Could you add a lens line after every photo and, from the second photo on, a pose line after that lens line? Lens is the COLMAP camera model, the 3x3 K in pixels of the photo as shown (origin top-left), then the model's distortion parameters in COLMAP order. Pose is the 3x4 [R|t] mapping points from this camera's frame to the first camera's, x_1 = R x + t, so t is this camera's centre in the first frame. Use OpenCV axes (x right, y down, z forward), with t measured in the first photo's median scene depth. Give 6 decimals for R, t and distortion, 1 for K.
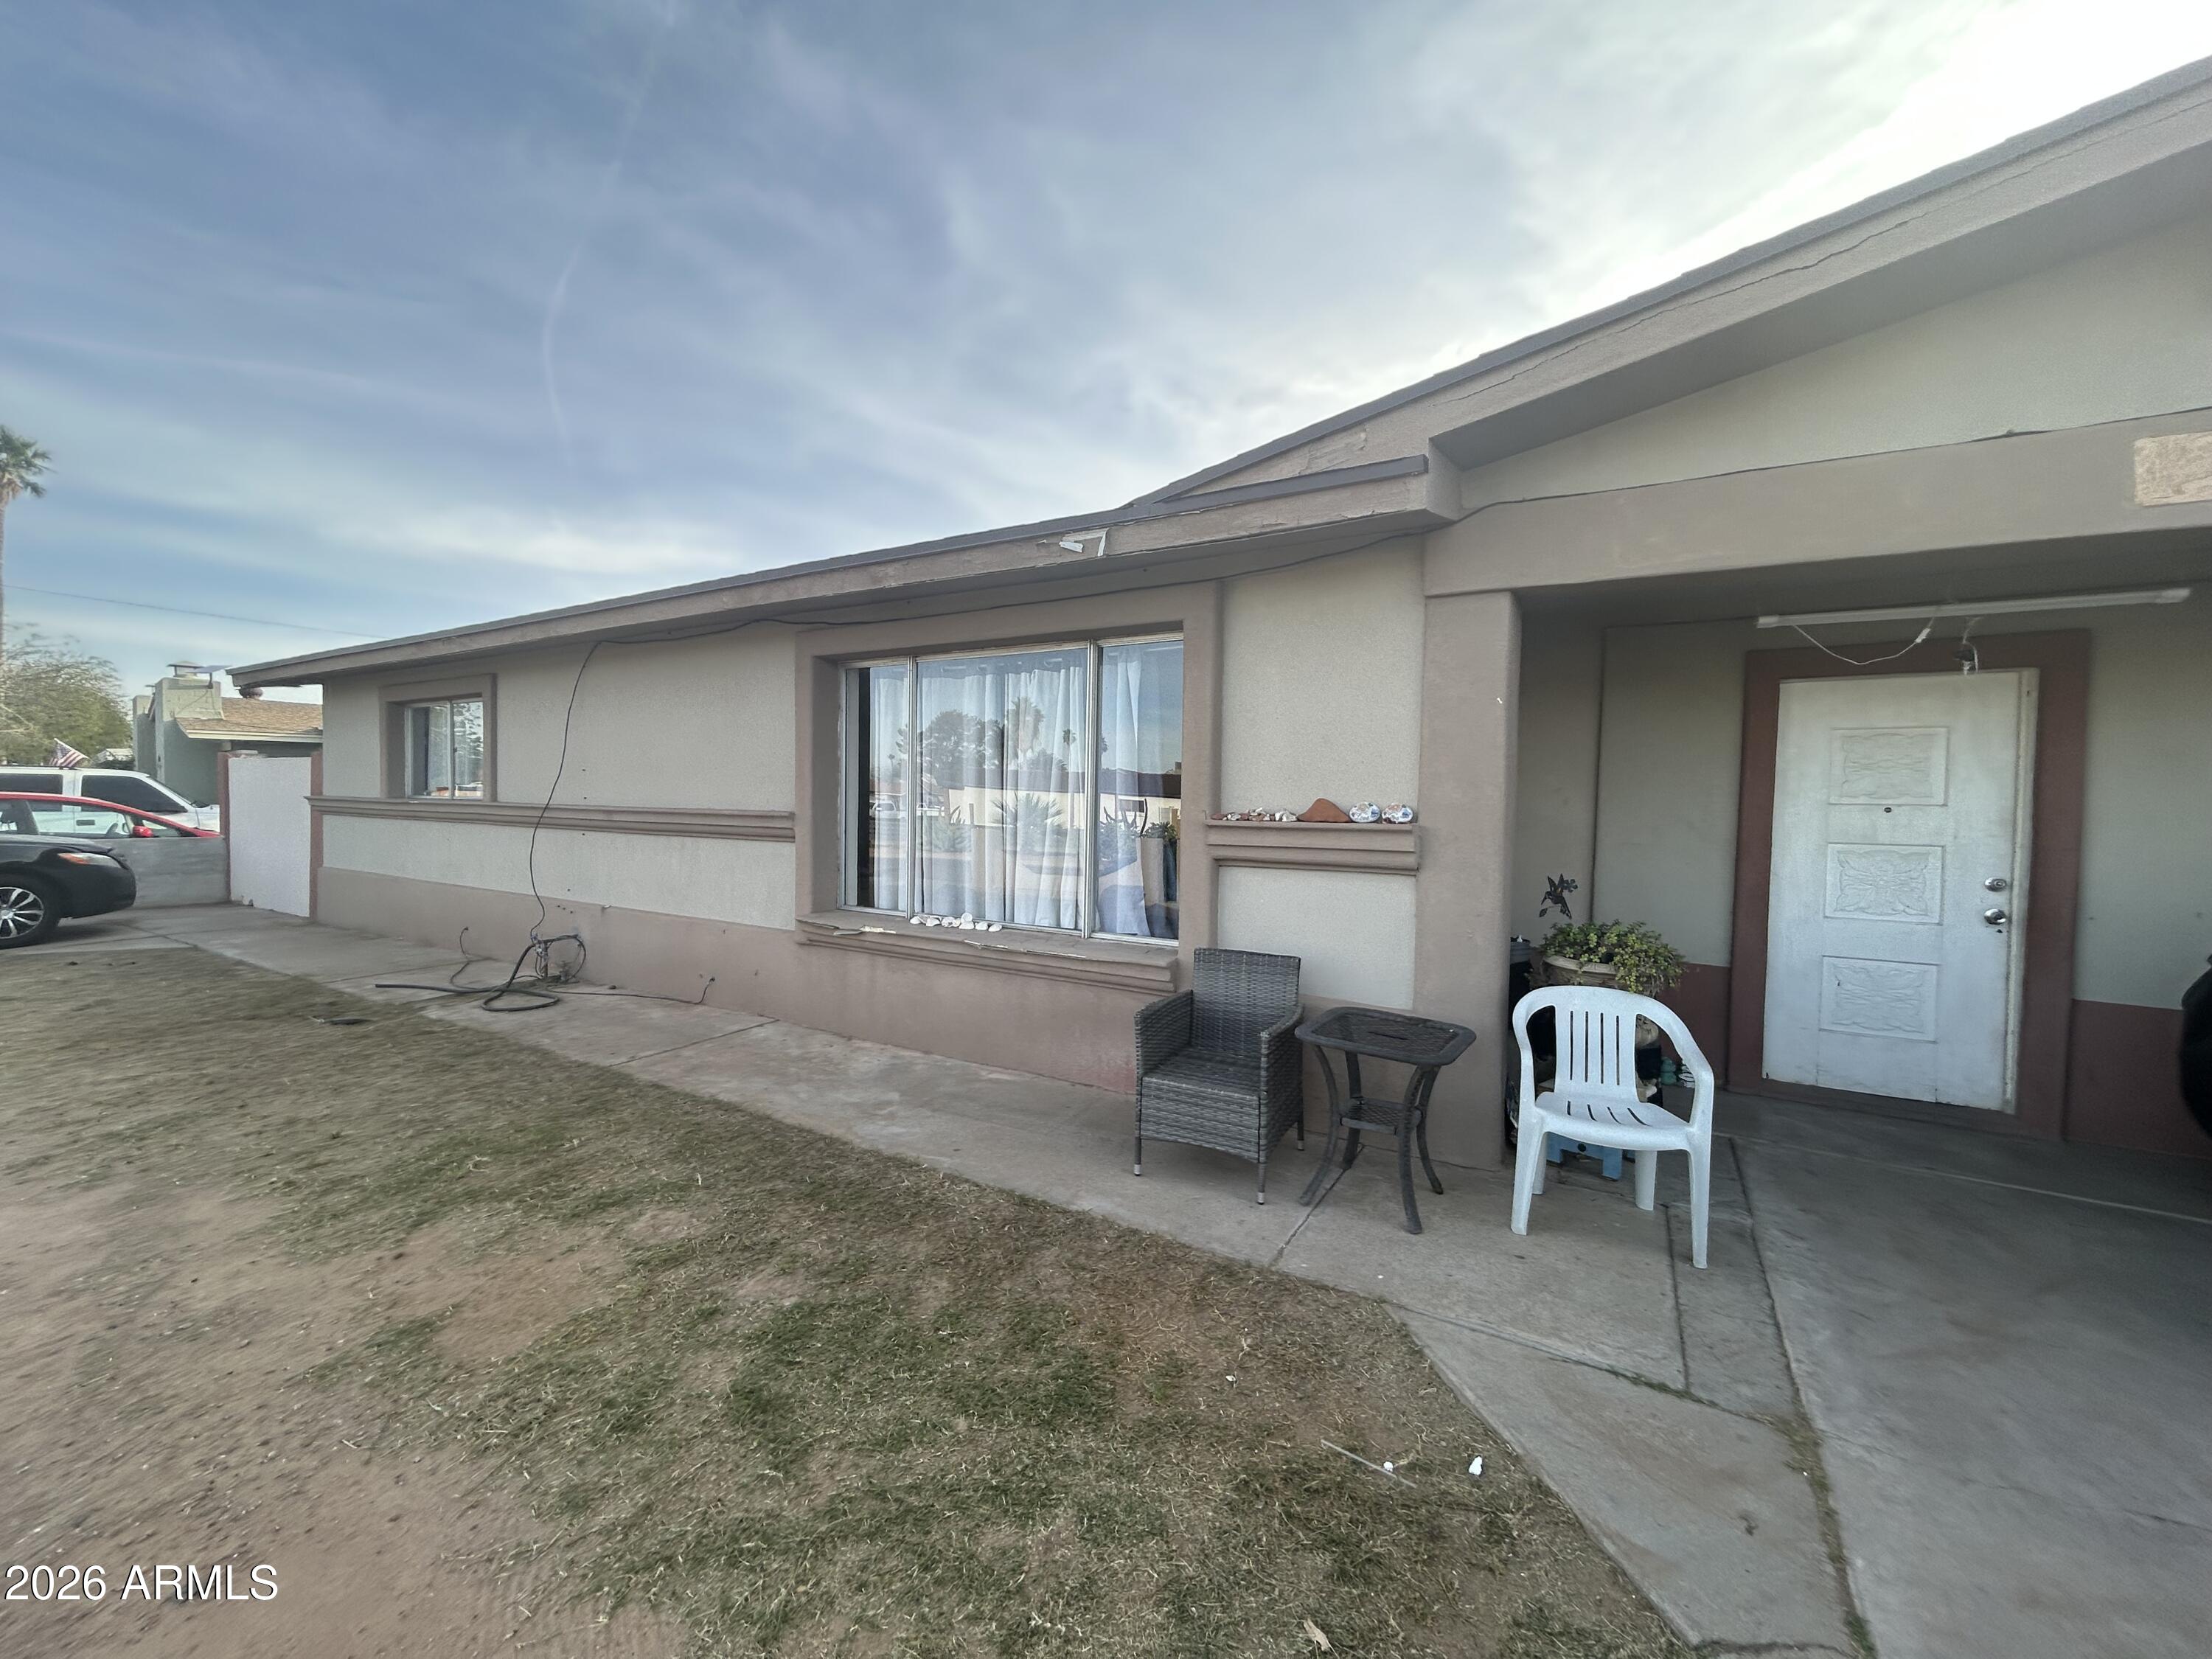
lens RADIAL K [[903.1, 0, 1106.0], [0, 903.1, 829.5], [0, 0, 1]] dist [0.003721, 0.000374]
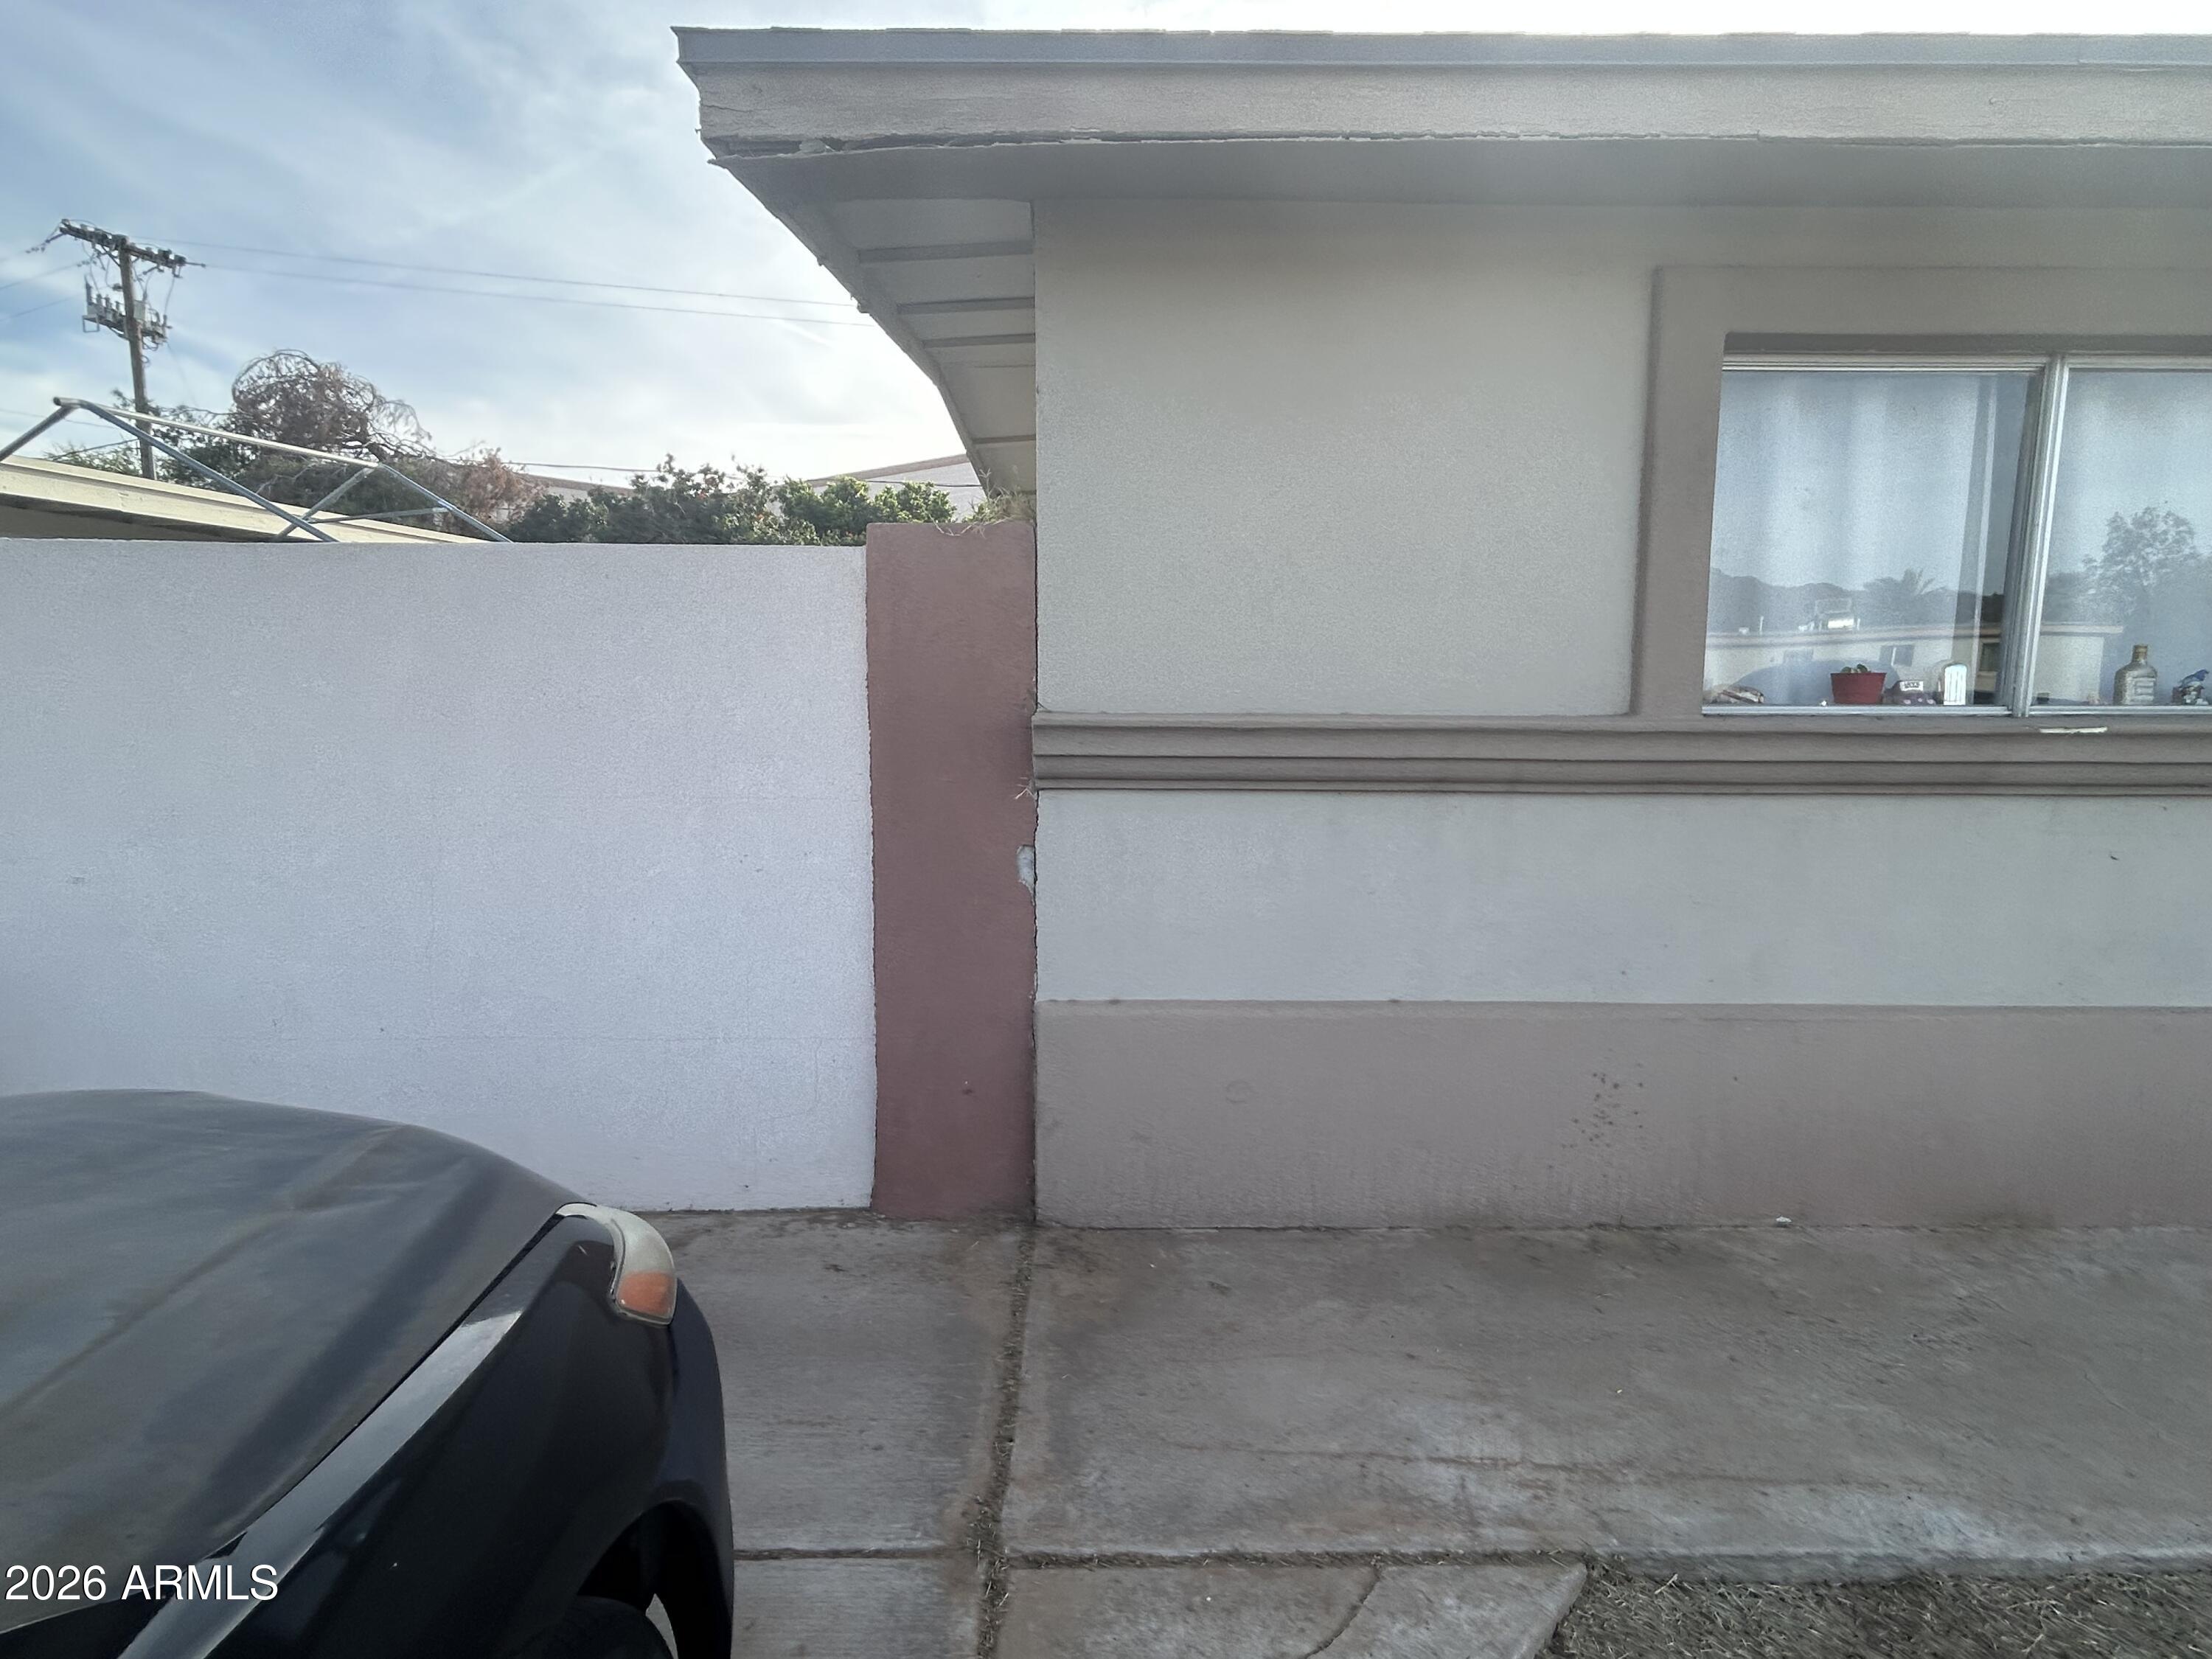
lens RADIAL K [[1149.7, 0, 1107.2], [0, 1149.7, 824.6], [0, 0, 1]] dist [-0.006686, 0.002449]
pose [[0.851056, -0.085302, 0.518099, -2.792008], [0.026880, 0.992500, 0.119255, -0.117924], [-0.524386, -0.087567, 0.846966, 2.027747]]
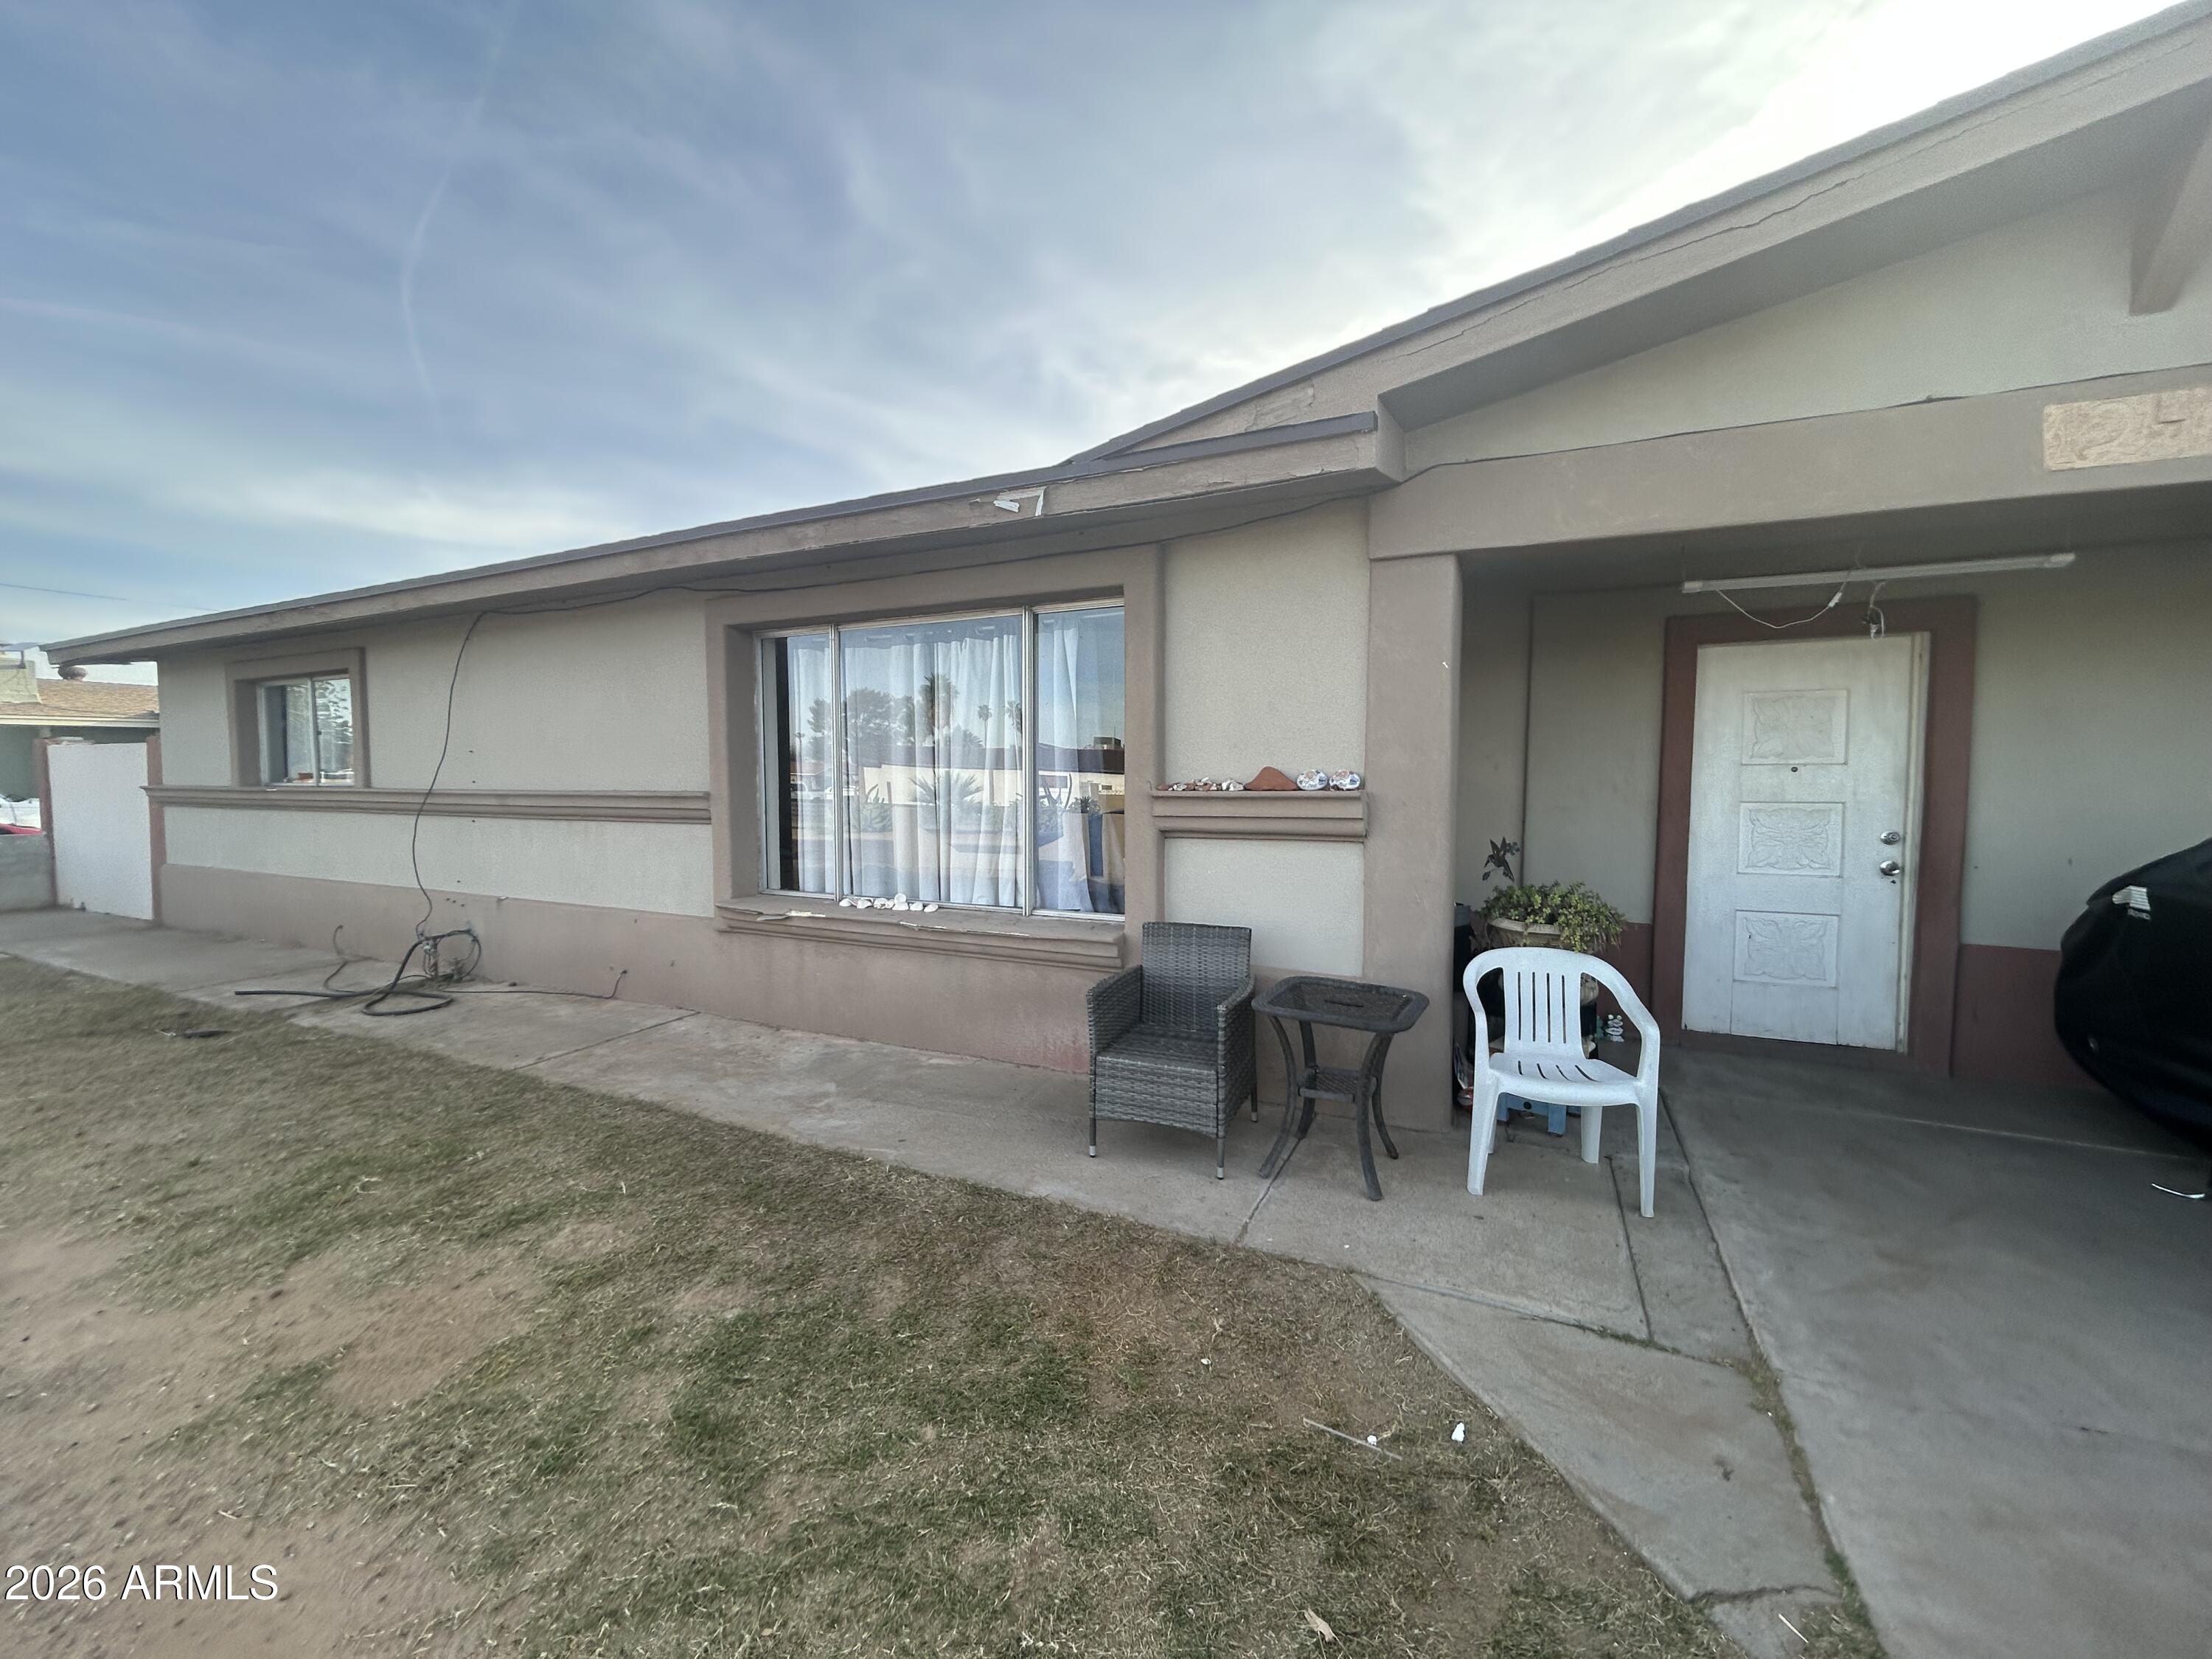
lens RADIAL K [[901.2, 0, 1108.7], [0, 901.2, 830.9], [0, 0, 1]] dist [0.002492, 0.000118]
pose [[0.995510, -0.022777, 0.091872, -0.030036], [0.020235, 0.999389, 0.028508, 0.004630], [-0.092465, -0.026521, 0.995363, 0.041466]]
